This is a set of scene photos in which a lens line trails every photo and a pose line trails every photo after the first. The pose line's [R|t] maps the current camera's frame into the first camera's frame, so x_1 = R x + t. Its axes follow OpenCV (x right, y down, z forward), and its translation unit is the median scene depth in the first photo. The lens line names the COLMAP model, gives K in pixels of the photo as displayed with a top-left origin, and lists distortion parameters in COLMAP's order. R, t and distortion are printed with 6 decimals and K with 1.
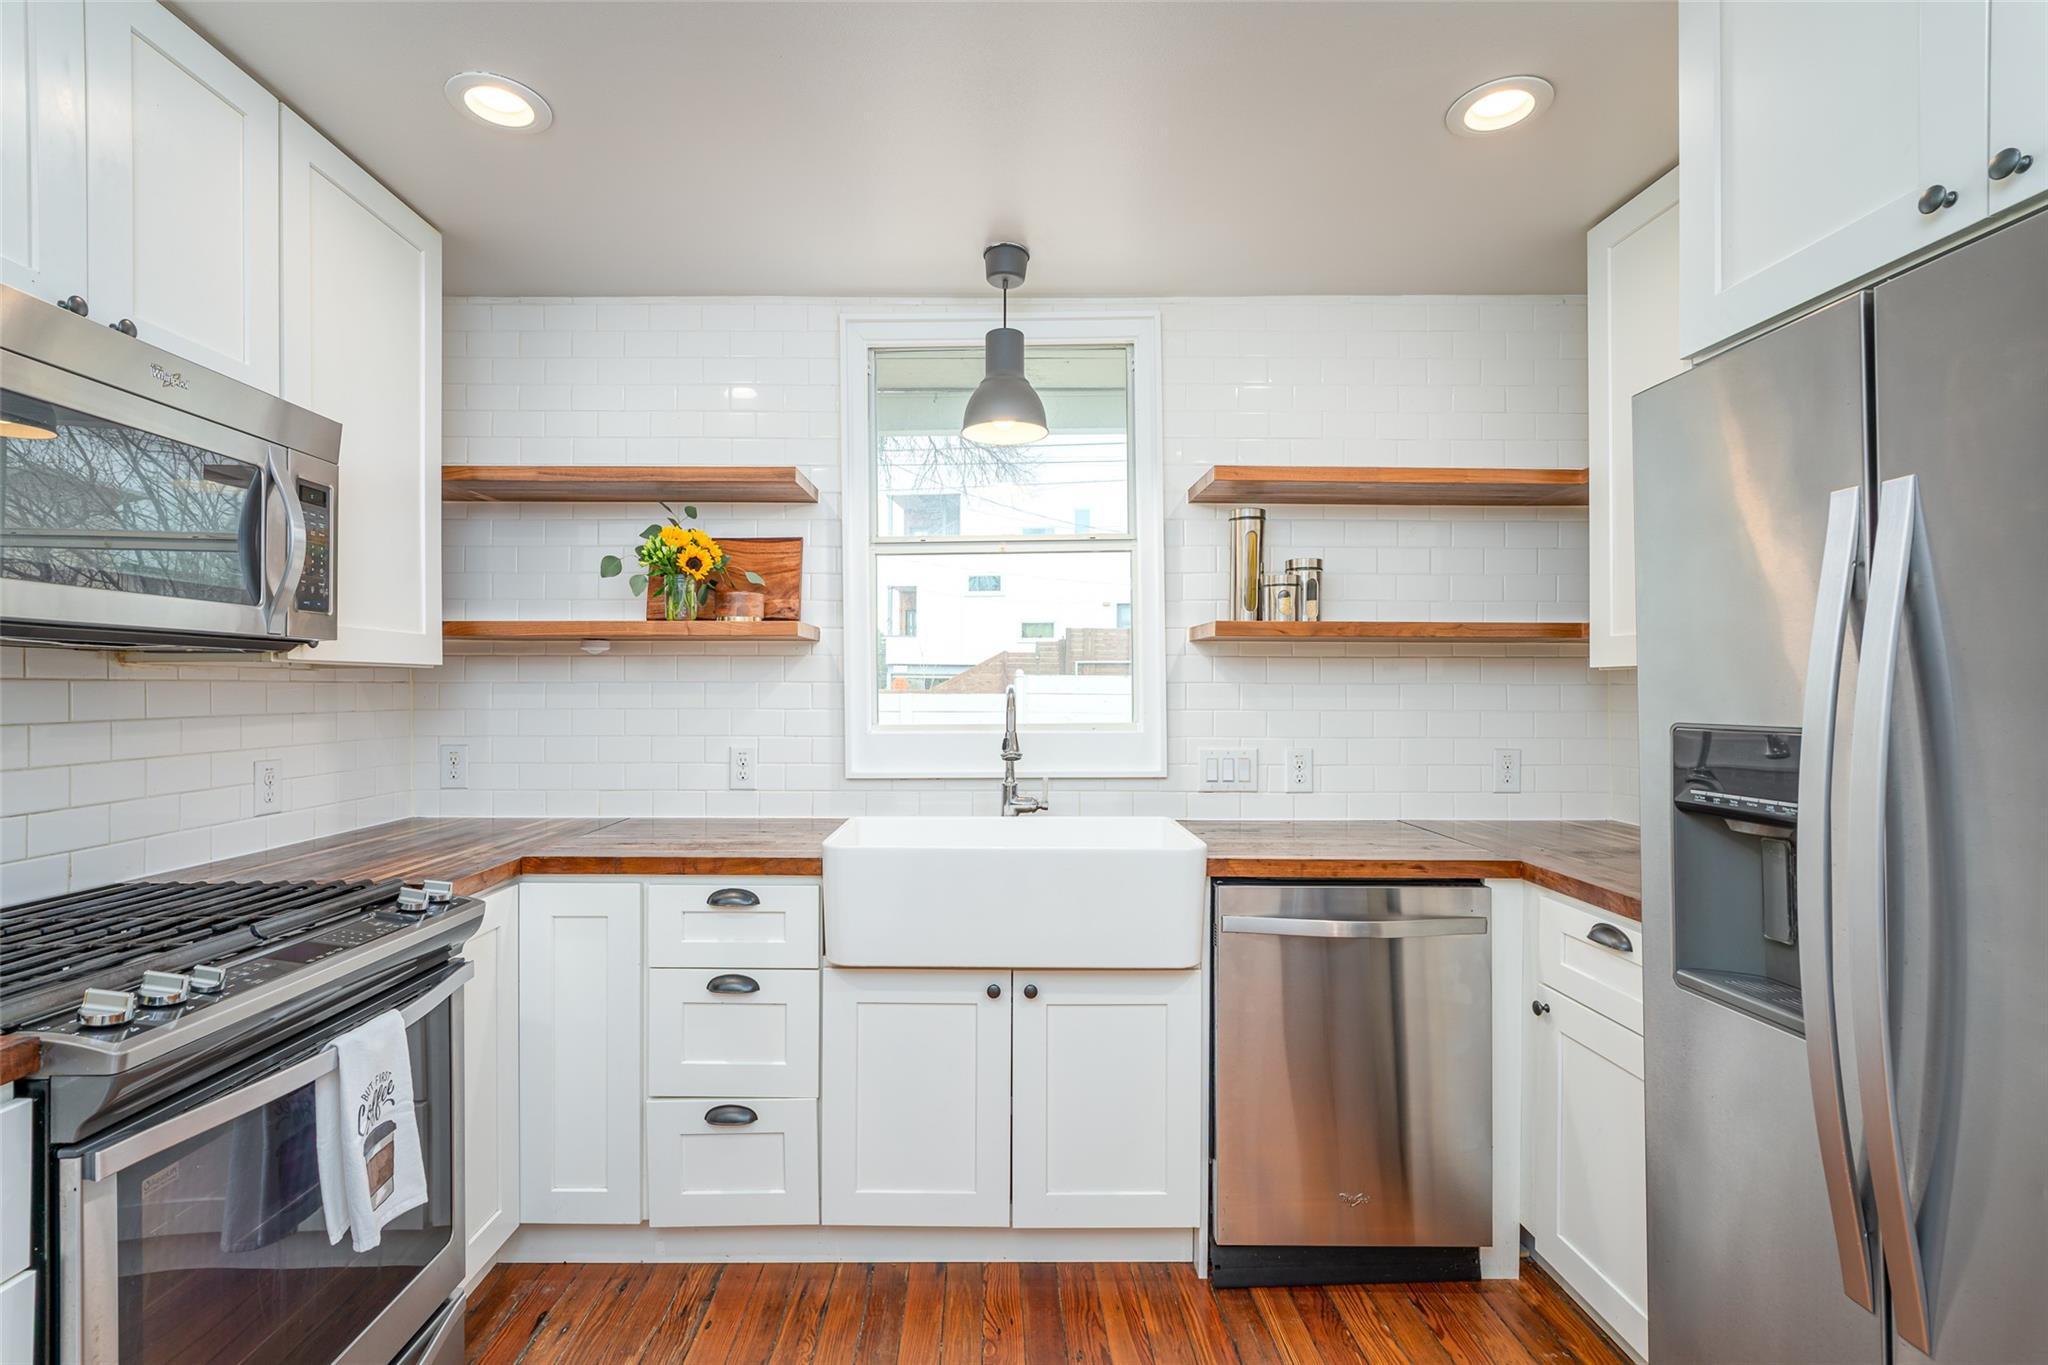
lens RADIAL K [[957.6, 0, 1020.5], [0, 957.6, 686.1], [0, 0, 1]] dist [0.000060, 0.000379]
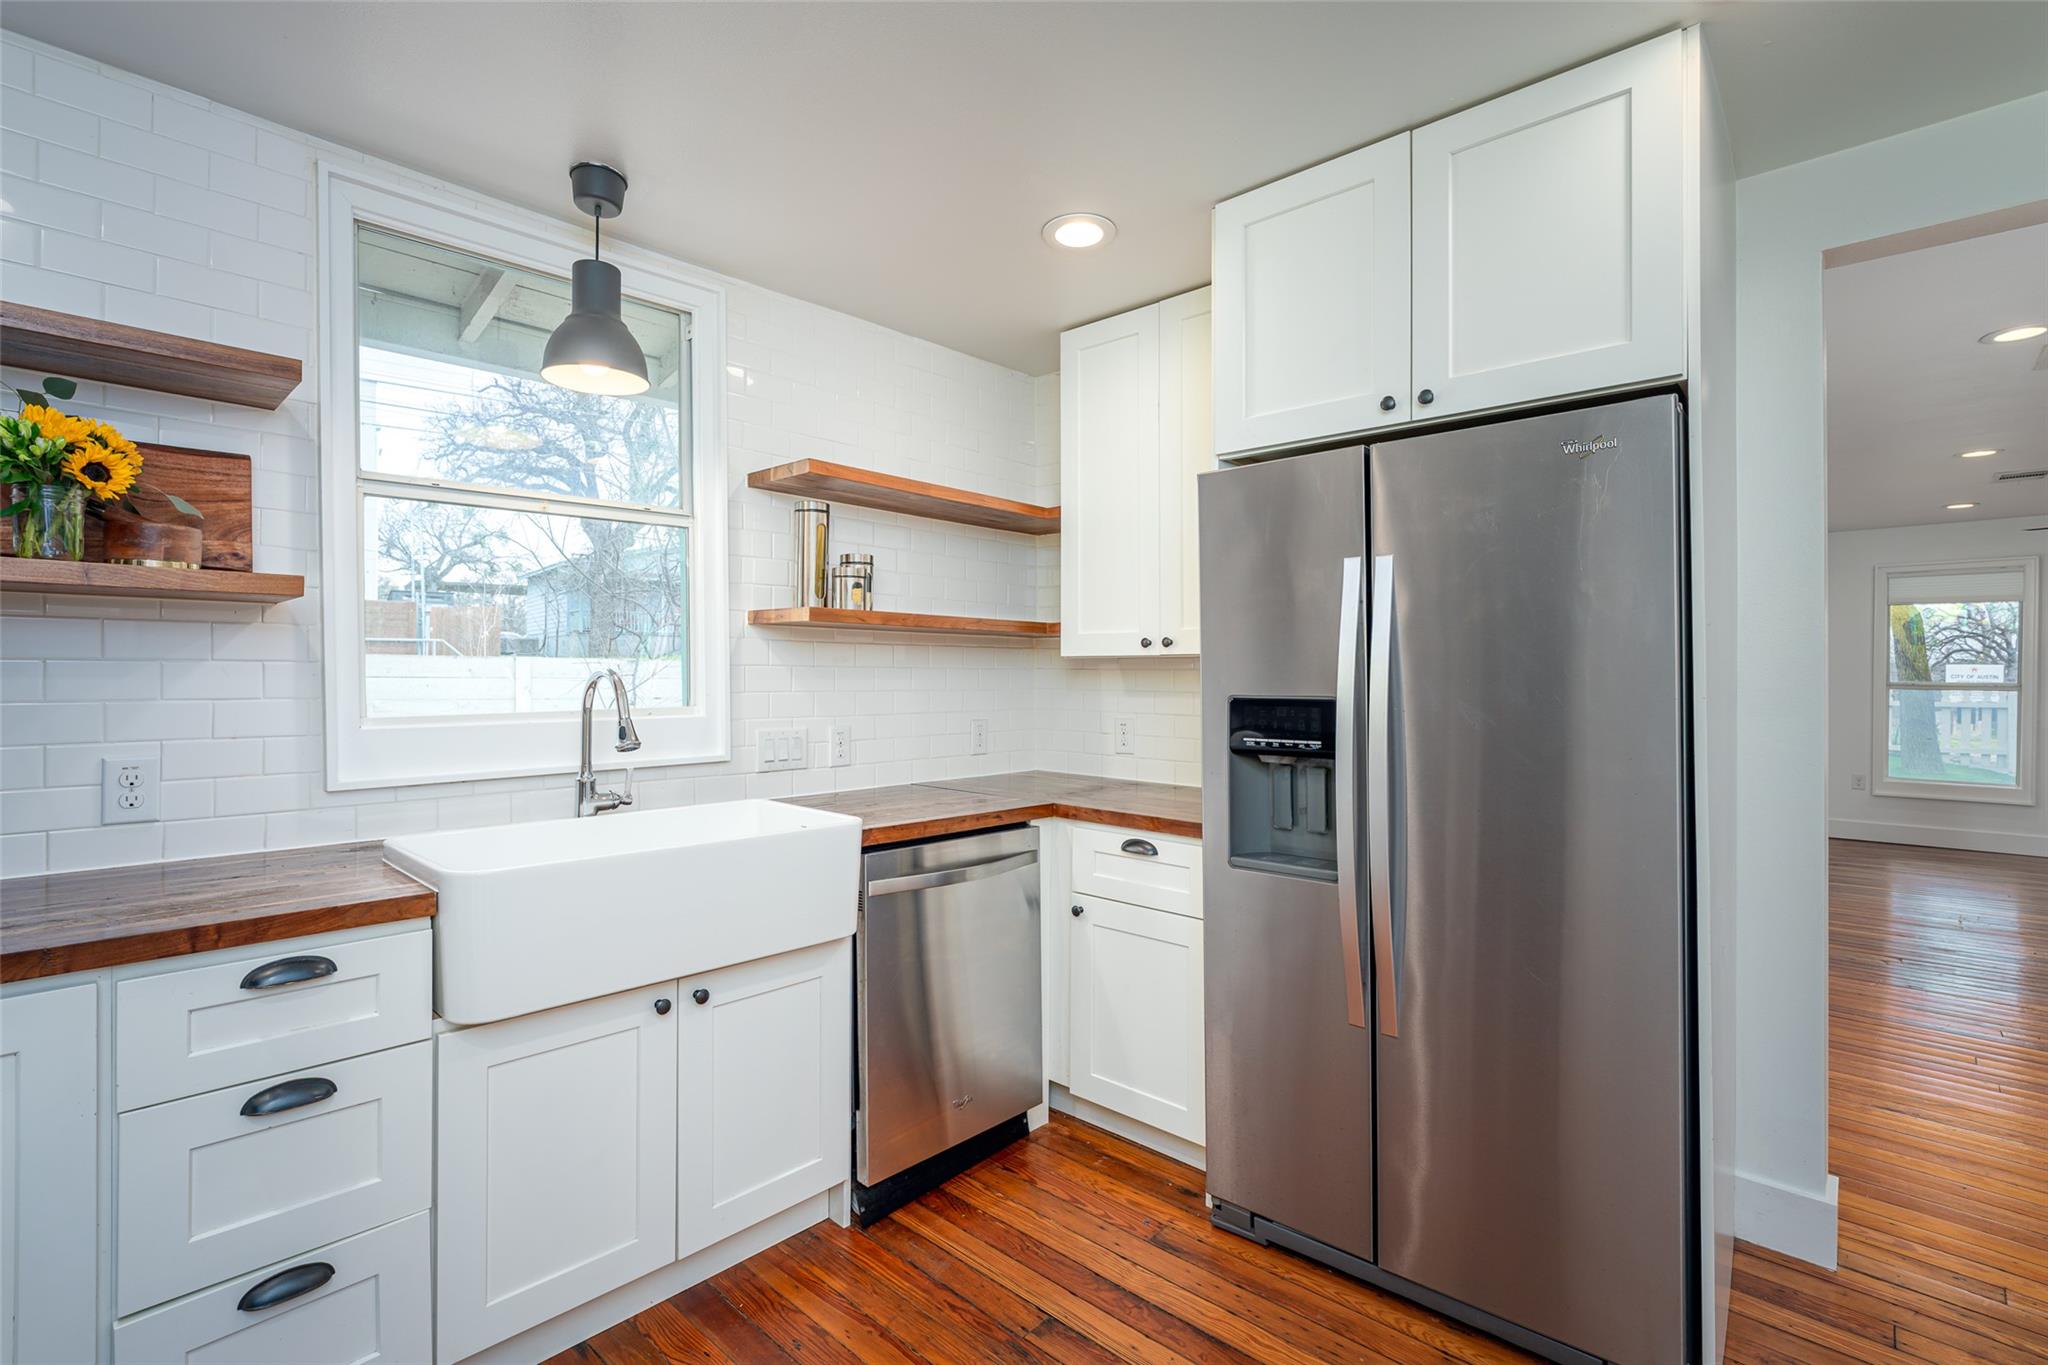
lens RADIAL K [[939.1, 0, 986.6], [0, 939.1, 669.0], [0, 0, 1]] dist [0.000203, 0.000927]
pose [[0.692555, 0.004067, 0.721353, -0.402994], [-0.004644, 0.999989, -0.001180, 0.000448], [-0.721350, -0.002533, 0.692566, 0.148498]]
